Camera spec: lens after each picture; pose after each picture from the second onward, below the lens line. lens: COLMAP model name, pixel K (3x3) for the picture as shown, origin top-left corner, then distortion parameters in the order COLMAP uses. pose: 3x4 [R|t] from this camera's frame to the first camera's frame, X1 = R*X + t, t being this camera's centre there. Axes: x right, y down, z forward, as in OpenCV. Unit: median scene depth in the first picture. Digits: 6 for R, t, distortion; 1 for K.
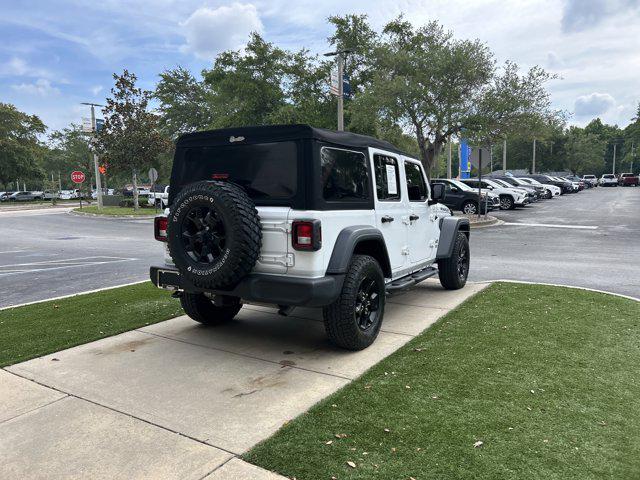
lens RADIAL K [[479.5, 0, 320.5], [0, 479.5, 237.0], [0, 0, 1]] dist [0.050263, -0.049009]
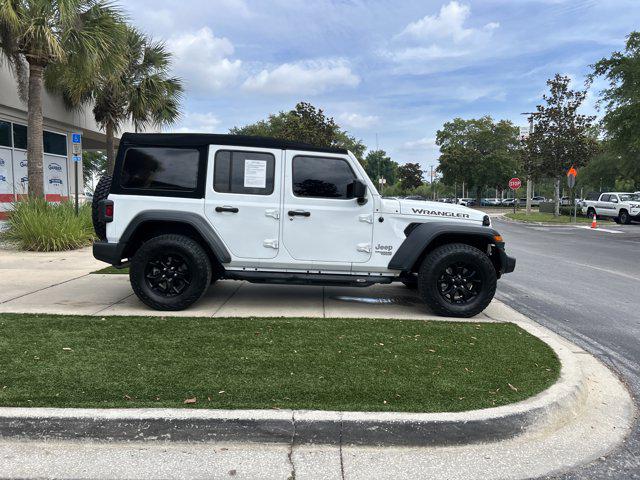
lens RADIAL K [[479.5, 0, 322.2], [0, 479.5, 235.7], [0, 0, 1]] dist [0.050263, -0.049009]
pose [[0.543758, 0.090994, -0.834295, 0.335170], [-0.108403, 0.993392, 0.037694, -0.012061], [0.832212, 0.069943, 0.550029, 0.165569]]
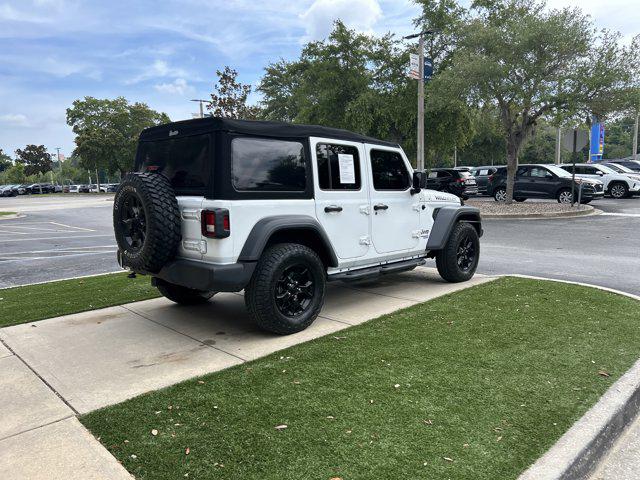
lens RADIAL K [[479.5, 0, 321.5], [0, 479.5, 243.7], [0, 0, 1]] dist [0.050263, -0.049009]
pose [[0.972365, 0.022327, -0.232394, 0.099384], [-0.013476, 0.999125, 0.039606, -0.000957], [0.233075, -0.035380, 0.971815, 0.004996]]
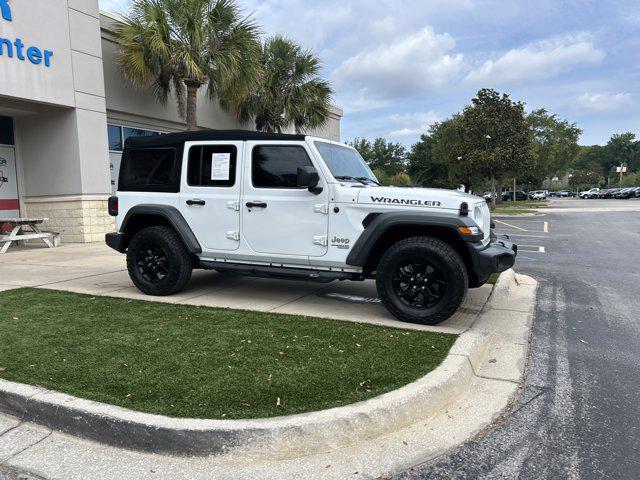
lens RADIAL K [[479.5, 0, 323.9], [0, 479.5, 239.2], [0, 0, 1]] dist [0.050263, -0.049009]
pose [[0.132929, 0.102899, -0.985770, 0.376202], [-0.086900, 0.991976, 0.091828, -0.023161], [0.987309, 0.073456, 0.140804, 0.326188]]
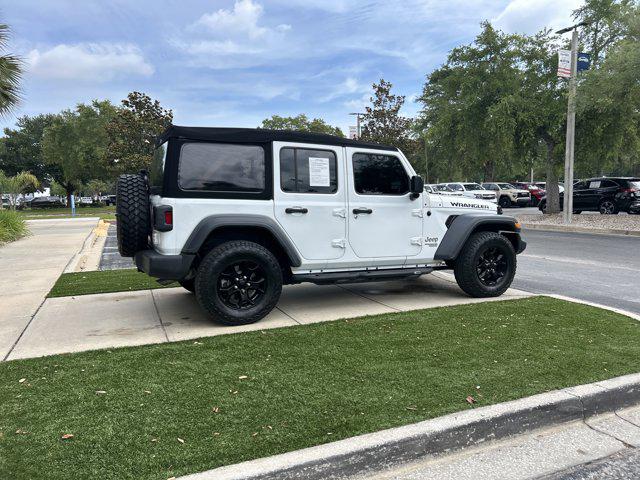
lens RADIAL K [[479.5, 0, 323.1], [0, 479.5, 242.4], [0, 0, 1]] dist [0.050263, -0.049009]
pose [[0.825835, 0.060733, -0.560632, 0.218924], [-0.054828, 0.998121, 0.027362, 0.000258], [0.561240, 0.008142, 0.827613, 0.050335]]
